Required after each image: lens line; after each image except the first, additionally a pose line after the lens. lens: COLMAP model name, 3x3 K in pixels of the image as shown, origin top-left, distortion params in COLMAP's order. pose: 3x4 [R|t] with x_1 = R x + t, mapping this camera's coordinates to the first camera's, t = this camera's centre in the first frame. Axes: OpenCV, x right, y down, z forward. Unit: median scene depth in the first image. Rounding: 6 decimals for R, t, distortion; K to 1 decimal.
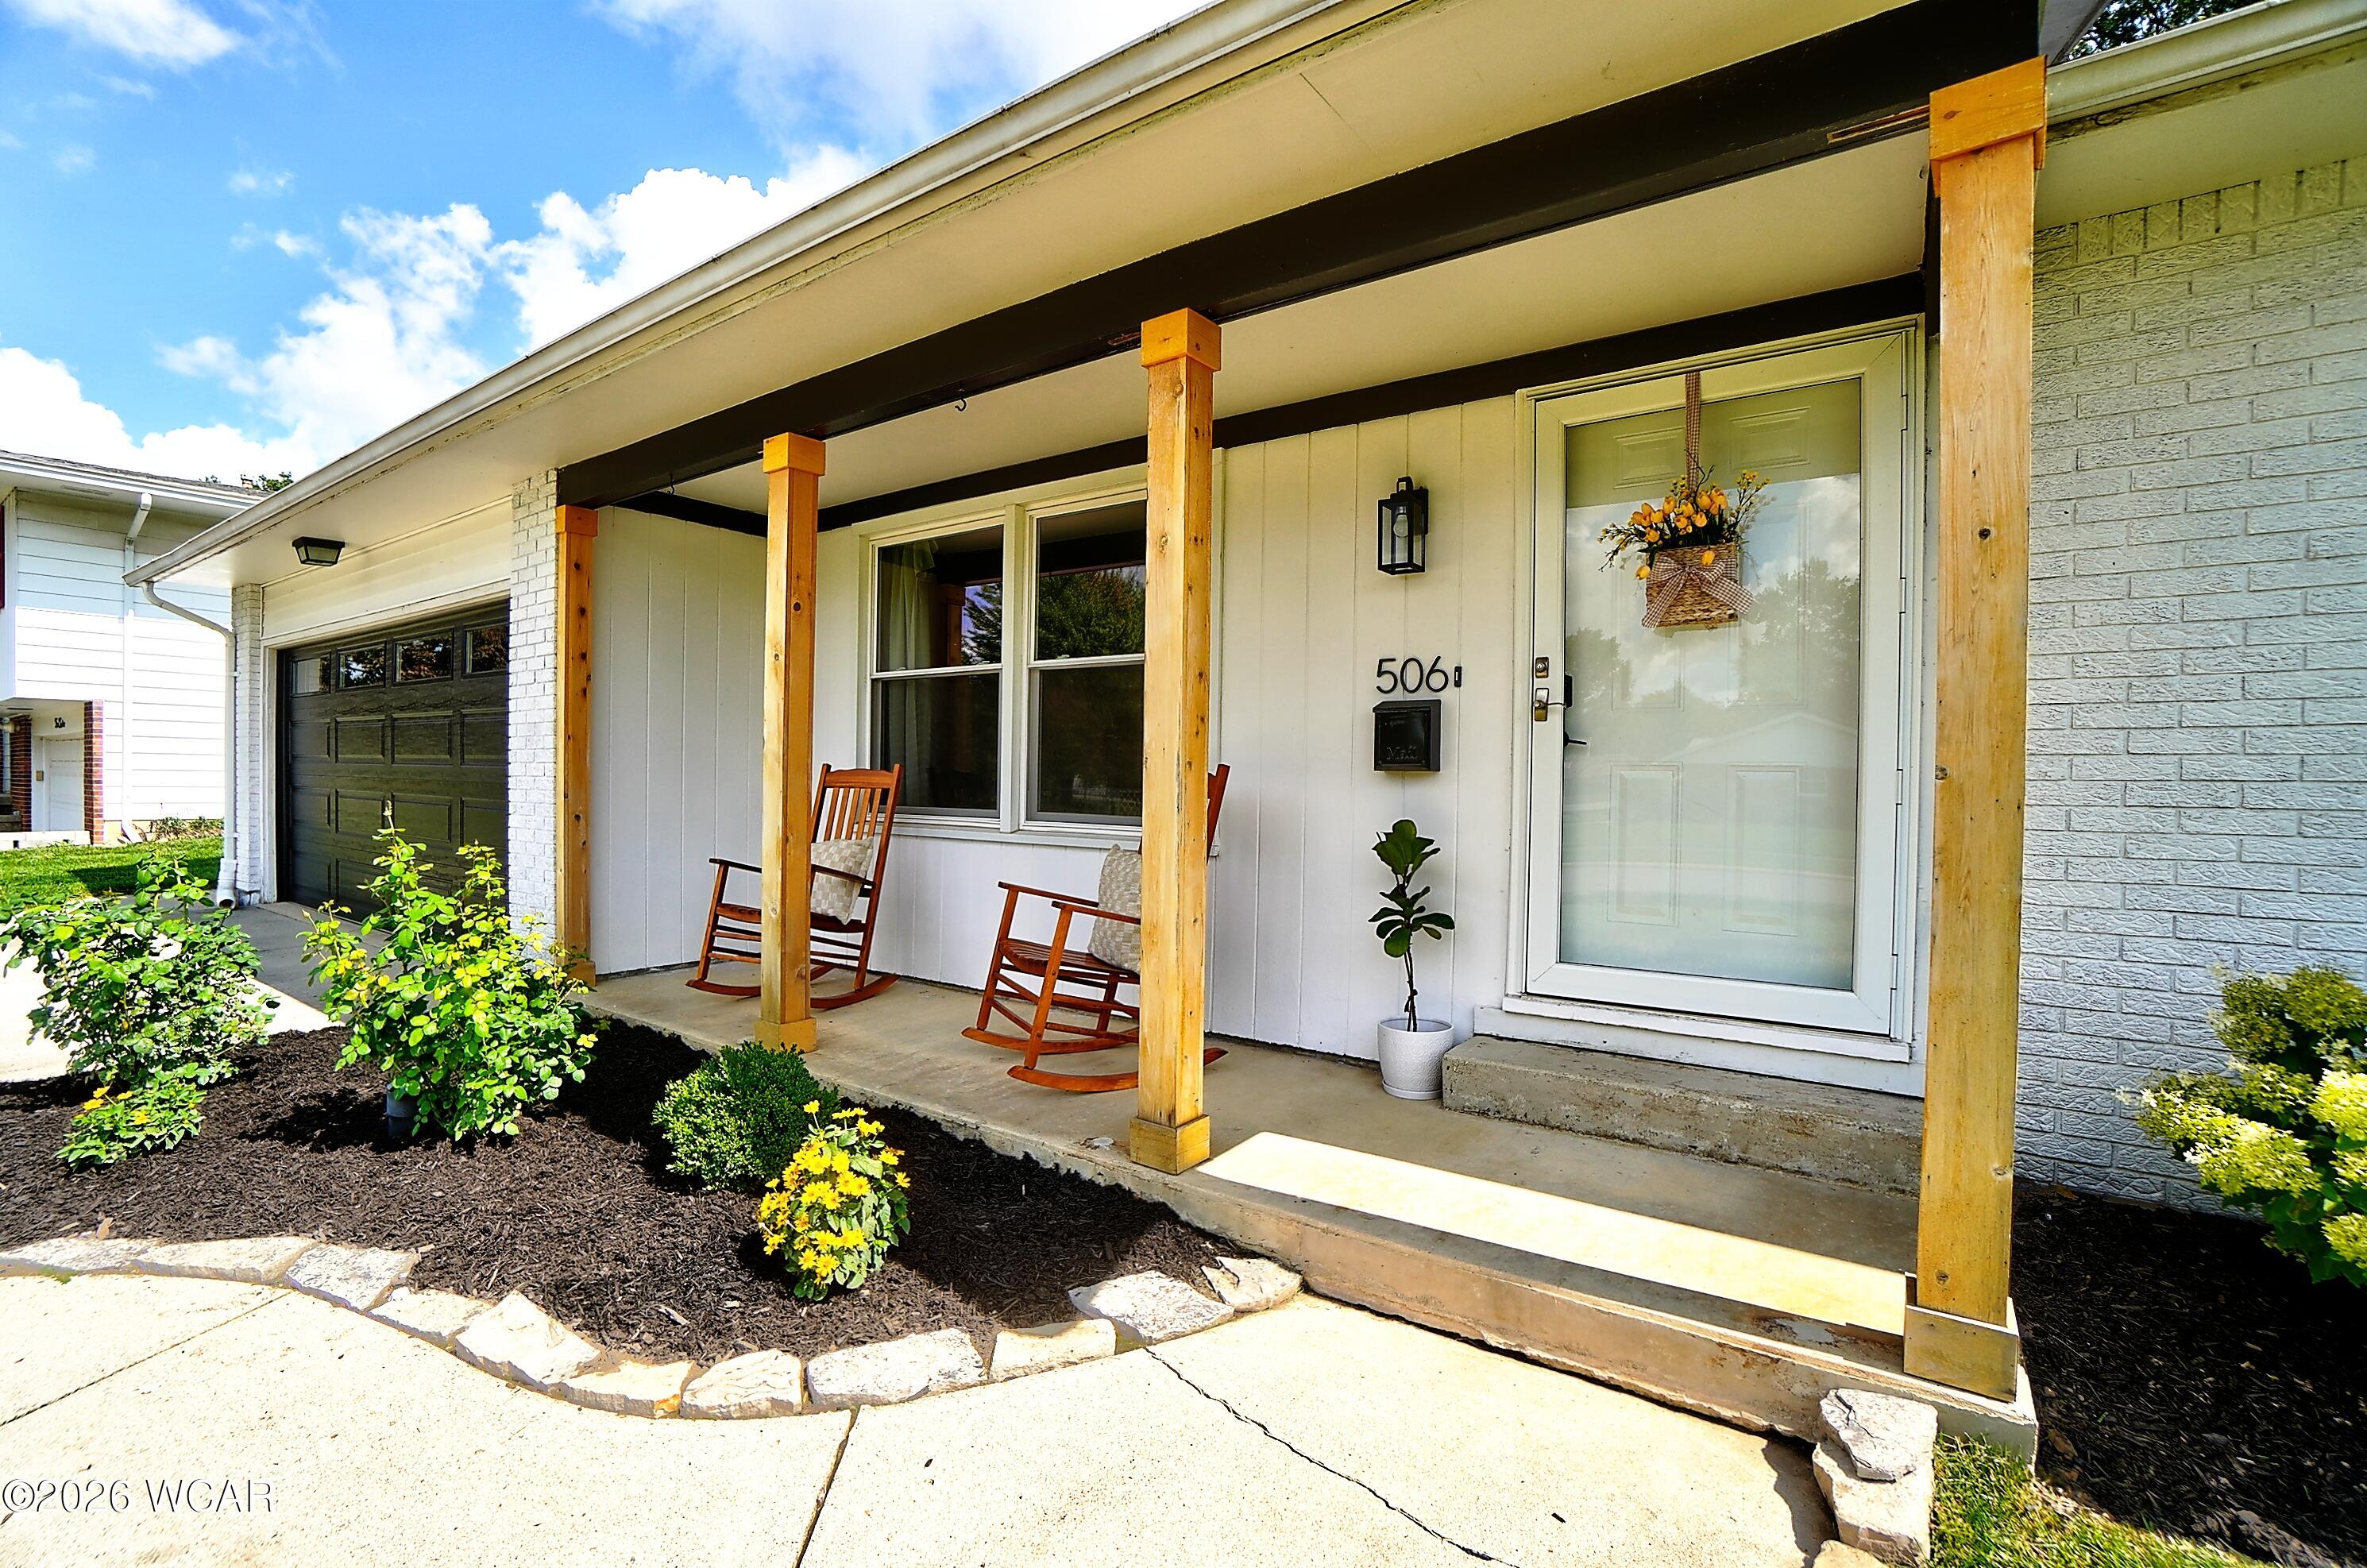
lens RADIAL K [[1049.3, 0, 1151.6], [0, 1049.3, 789.7], [0, 0, 1]] dist [-0.062995, 0.024045]
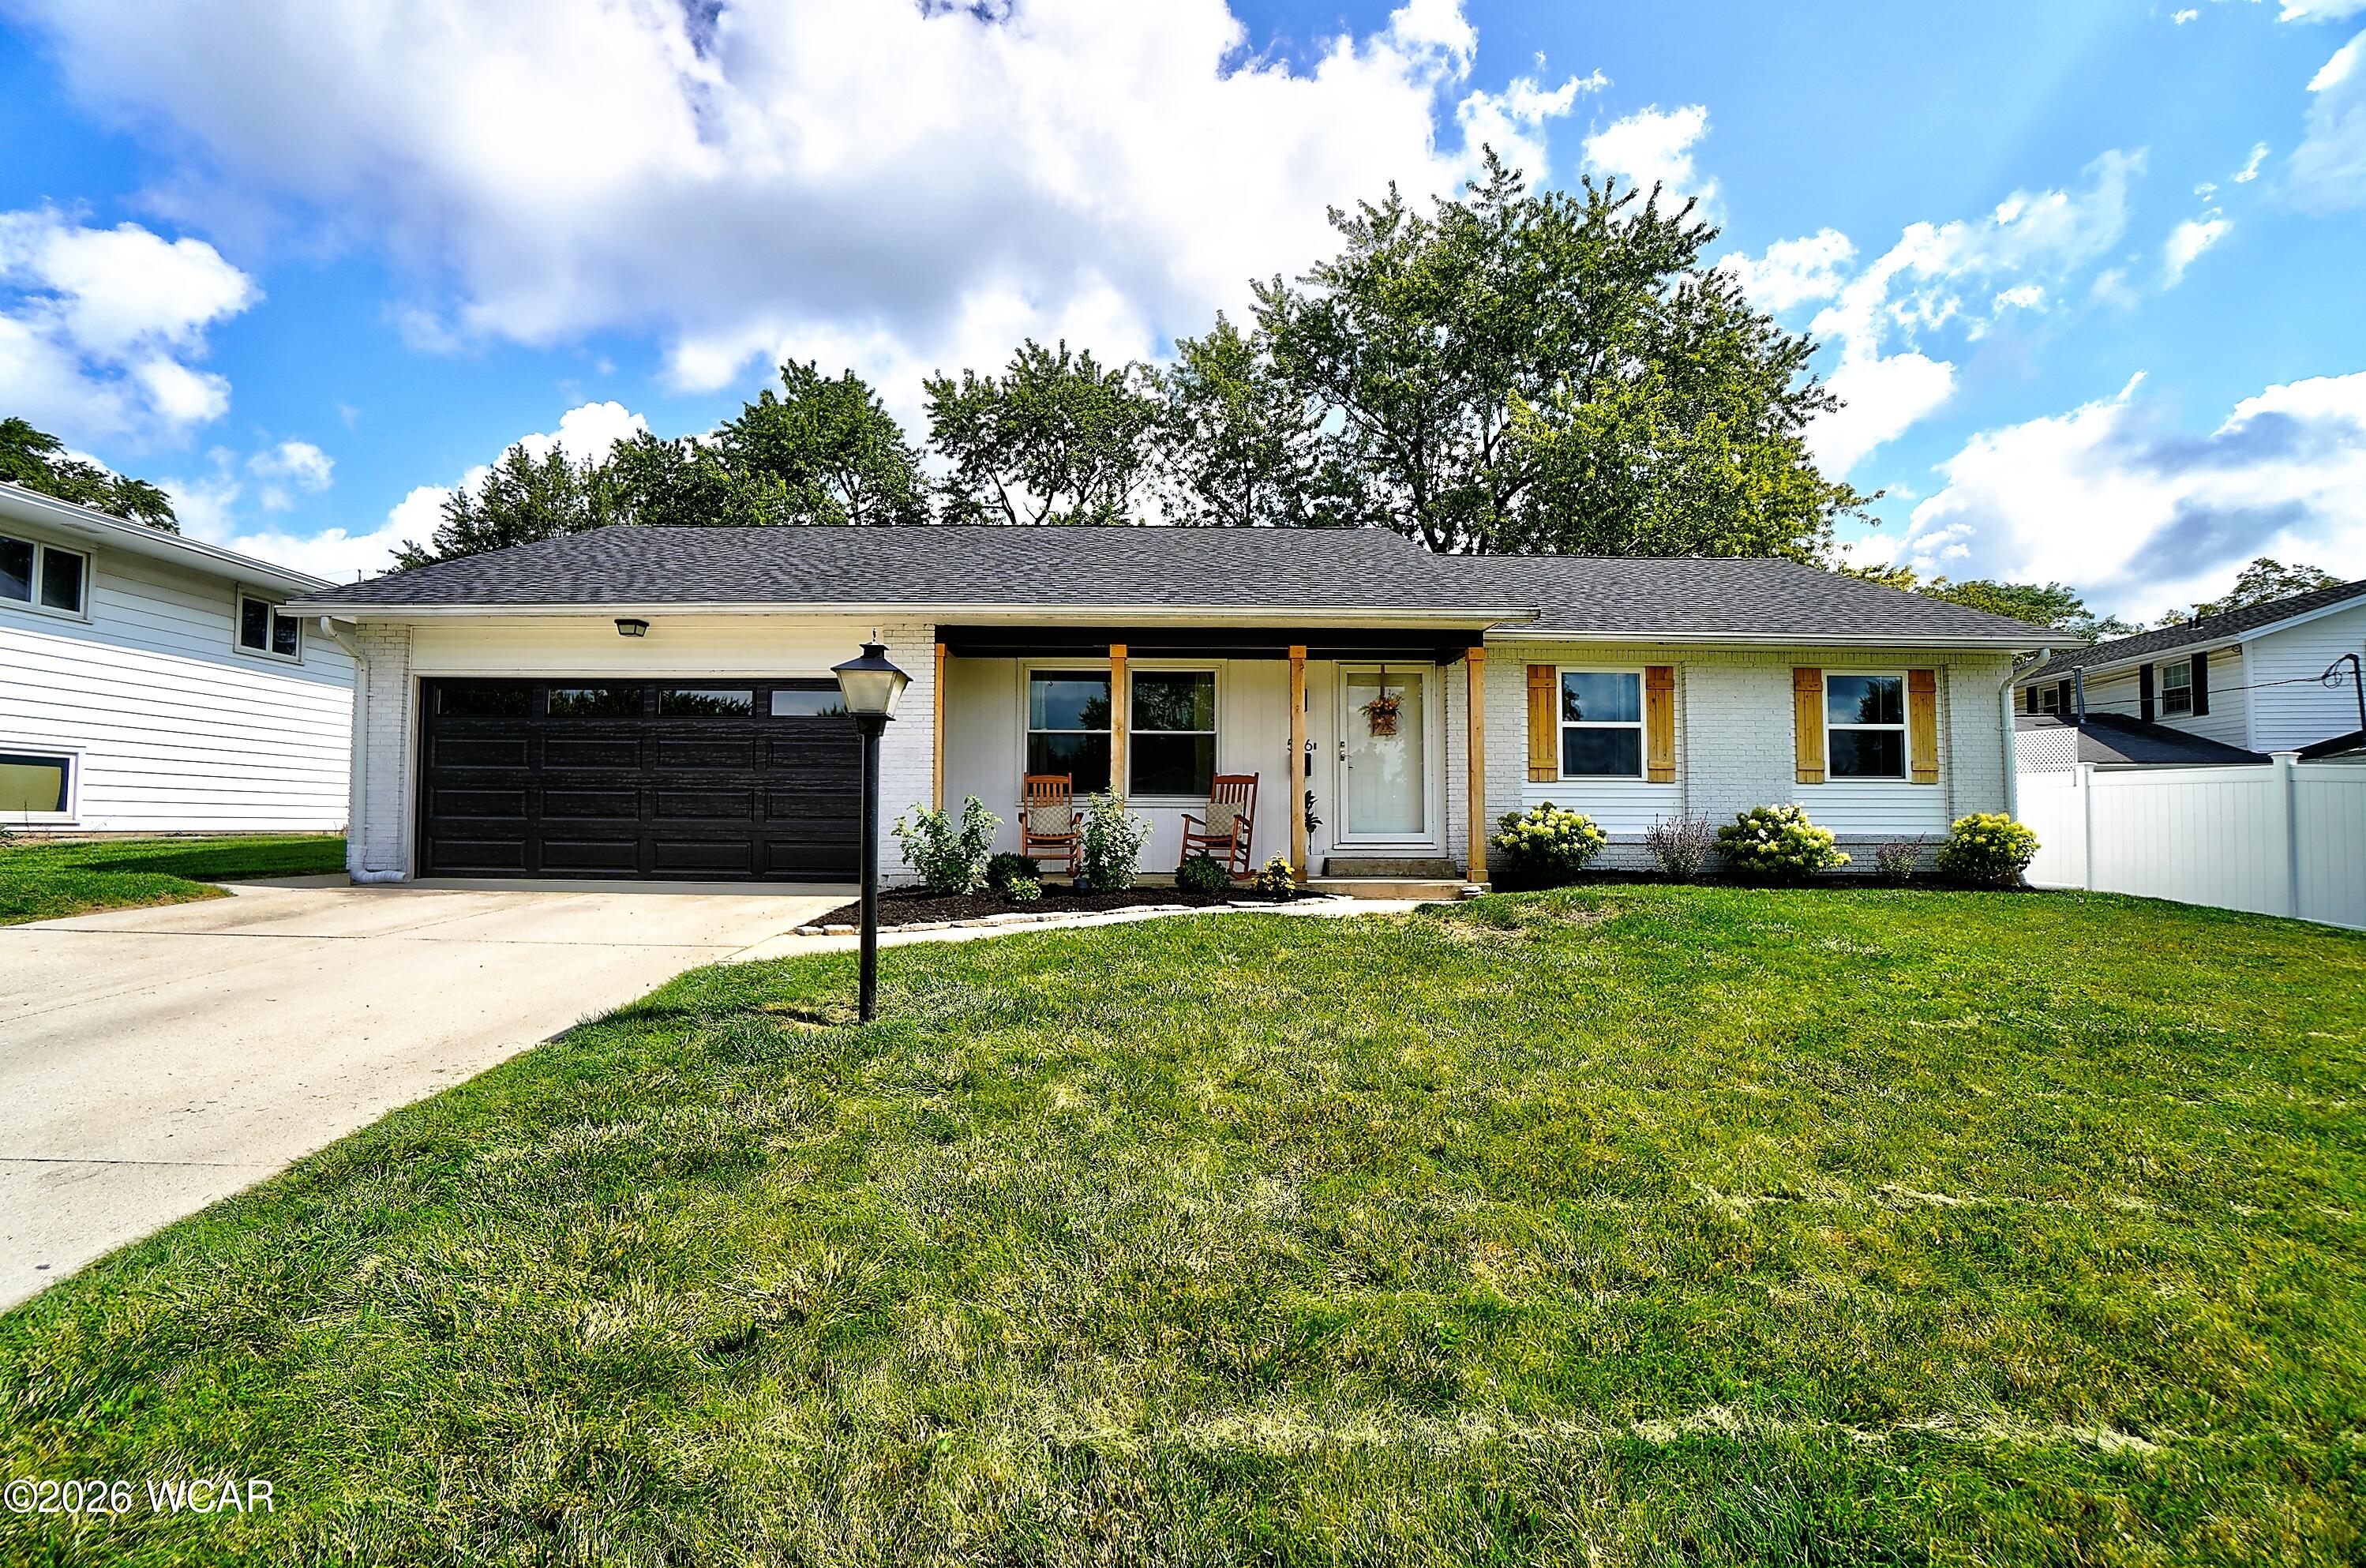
lens RADIAL K [[1042.6, 0, 1153.3], [0, 1042.6, 783.3], [0, 0, 1]] dist [-0.061098, 0.021976]
pose [[0.799245, 0.016462, 0.600779, -1.958874], [0.014065, 0.998839, -0.046081, 0.140664], [-0.600840, 0.045281, 0.798086, -1.197398]]
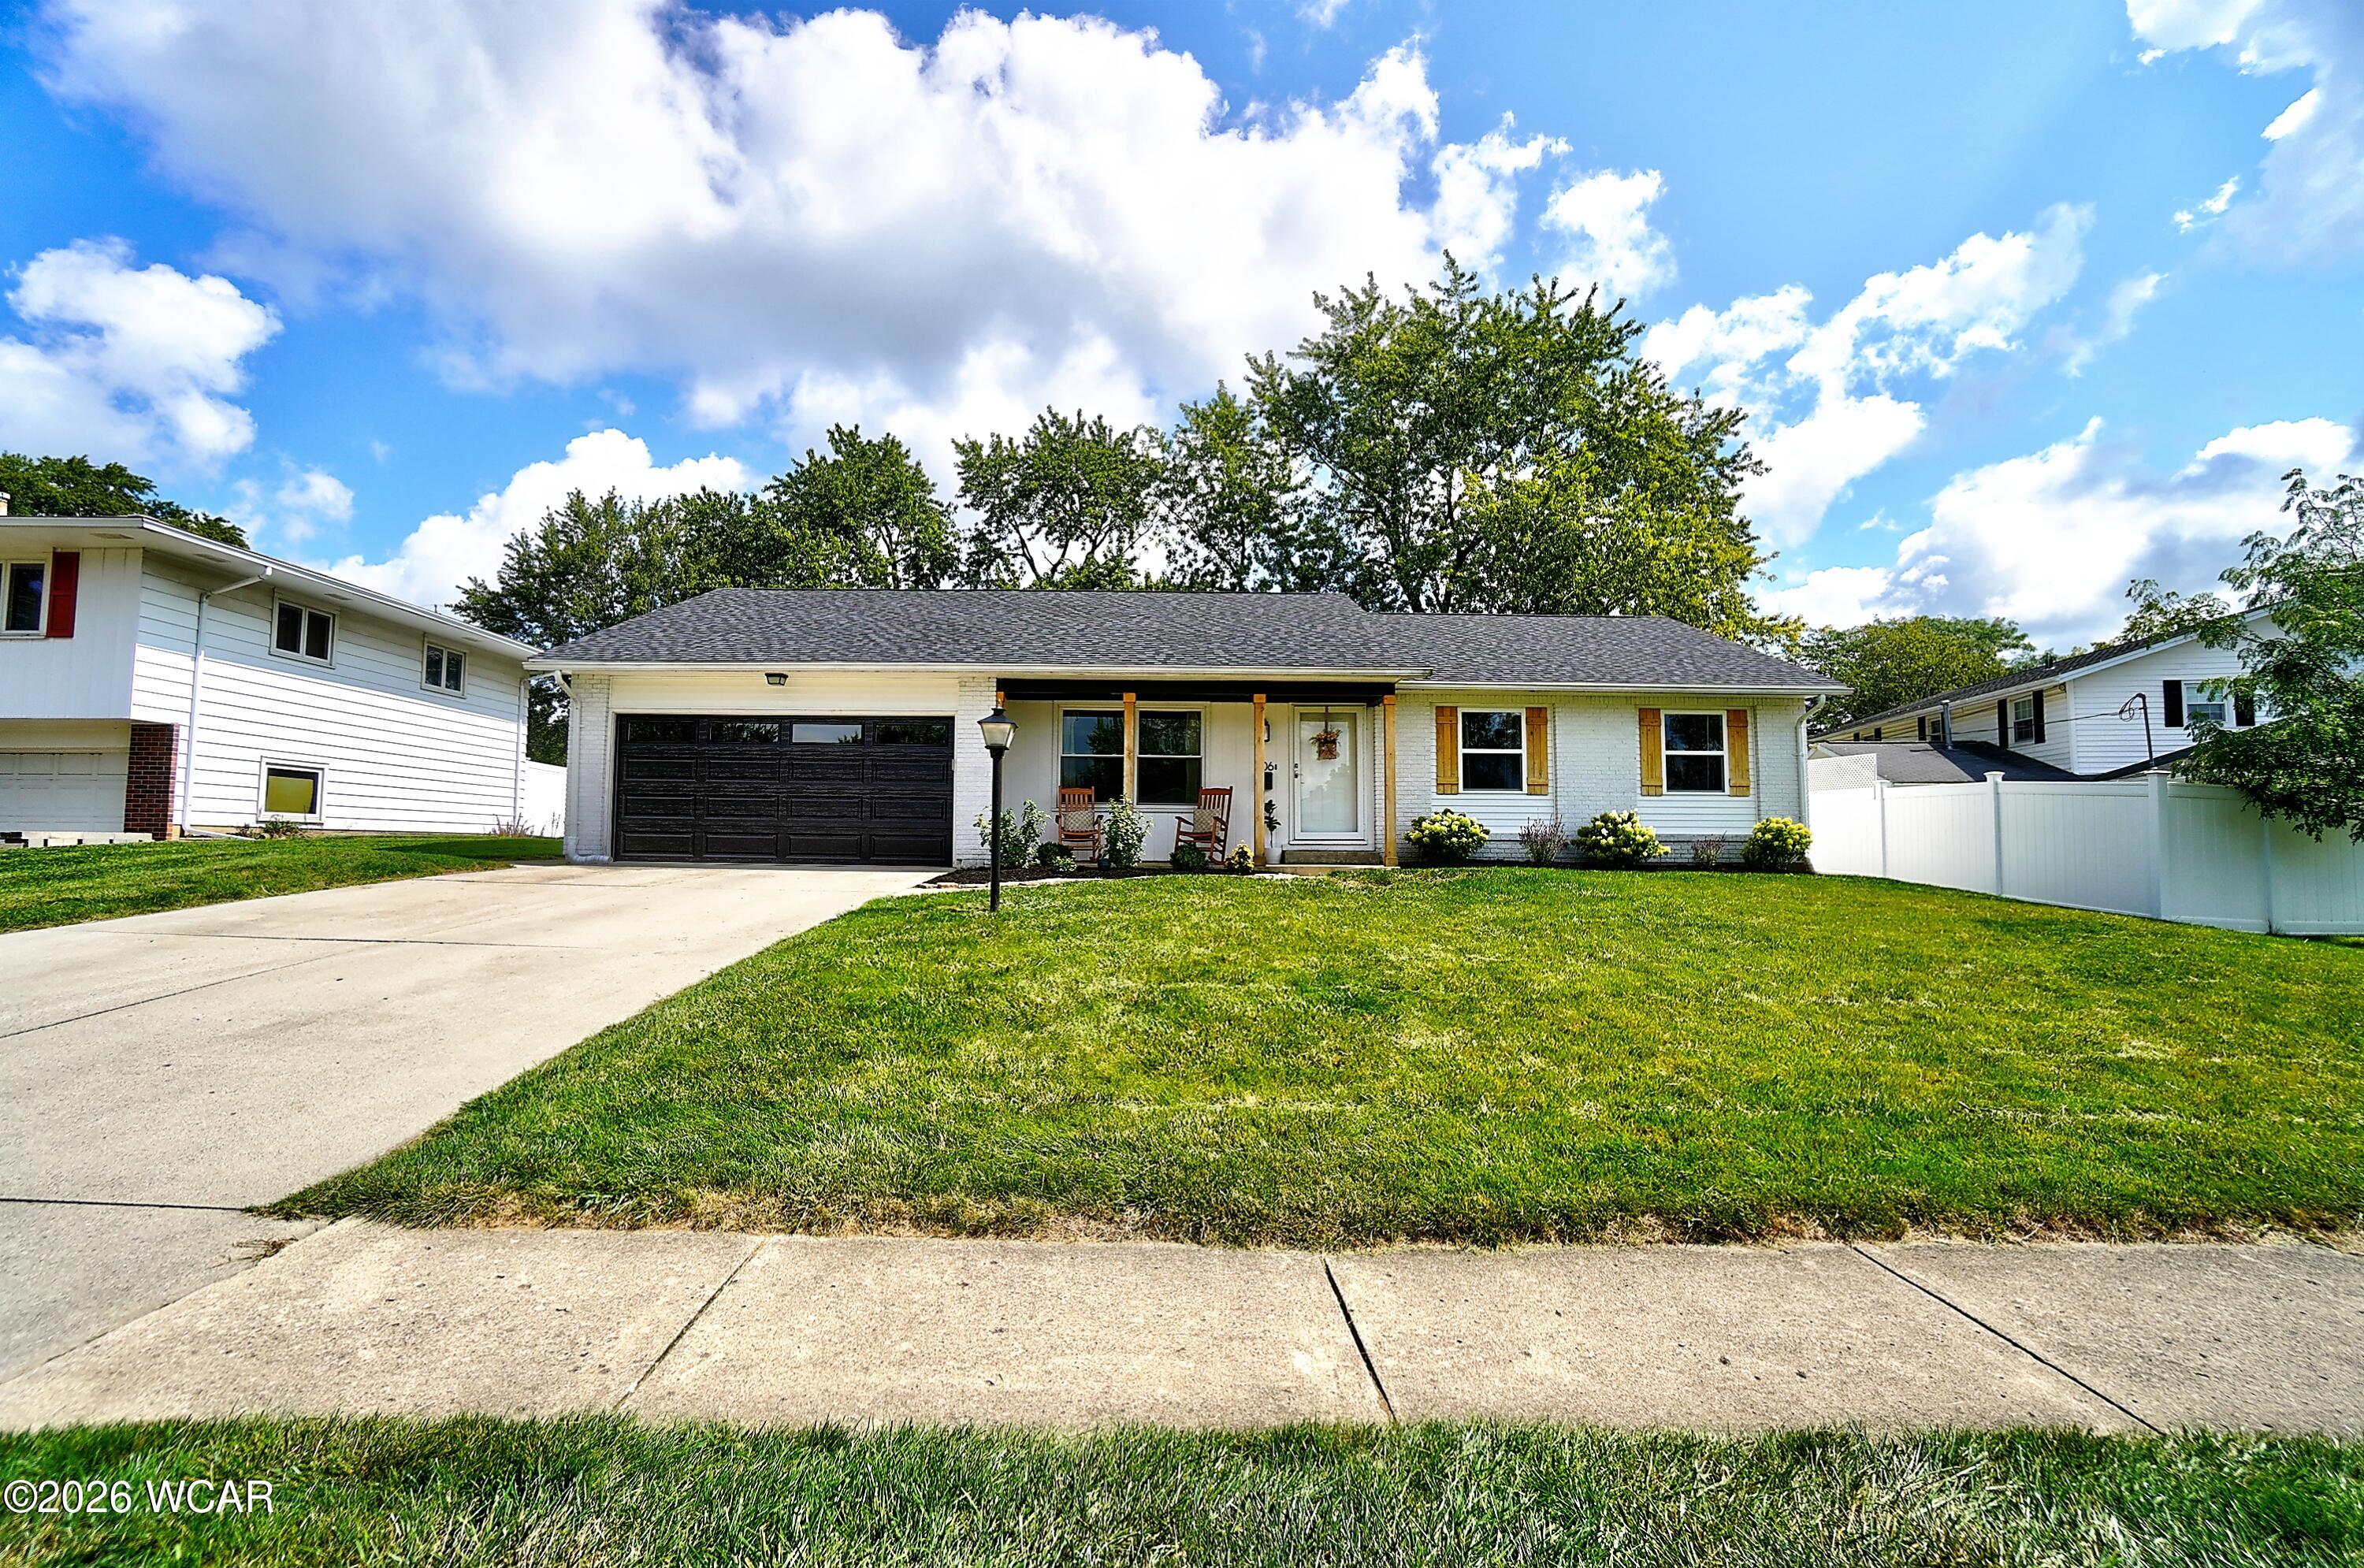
lens RADIAL K [[1037.9, 0, 1160.1], [0, 1037.9, 781.0], [0, 0, 1]] dist [-0.047775, 0.000258]
pose [[0.799022, 0.033478, 0.600369, -2.561936], [0.011372, 0.997429, -0.070754, 0.237353], [-0.601194, 0.063361, 0.796587, -2.029730]]
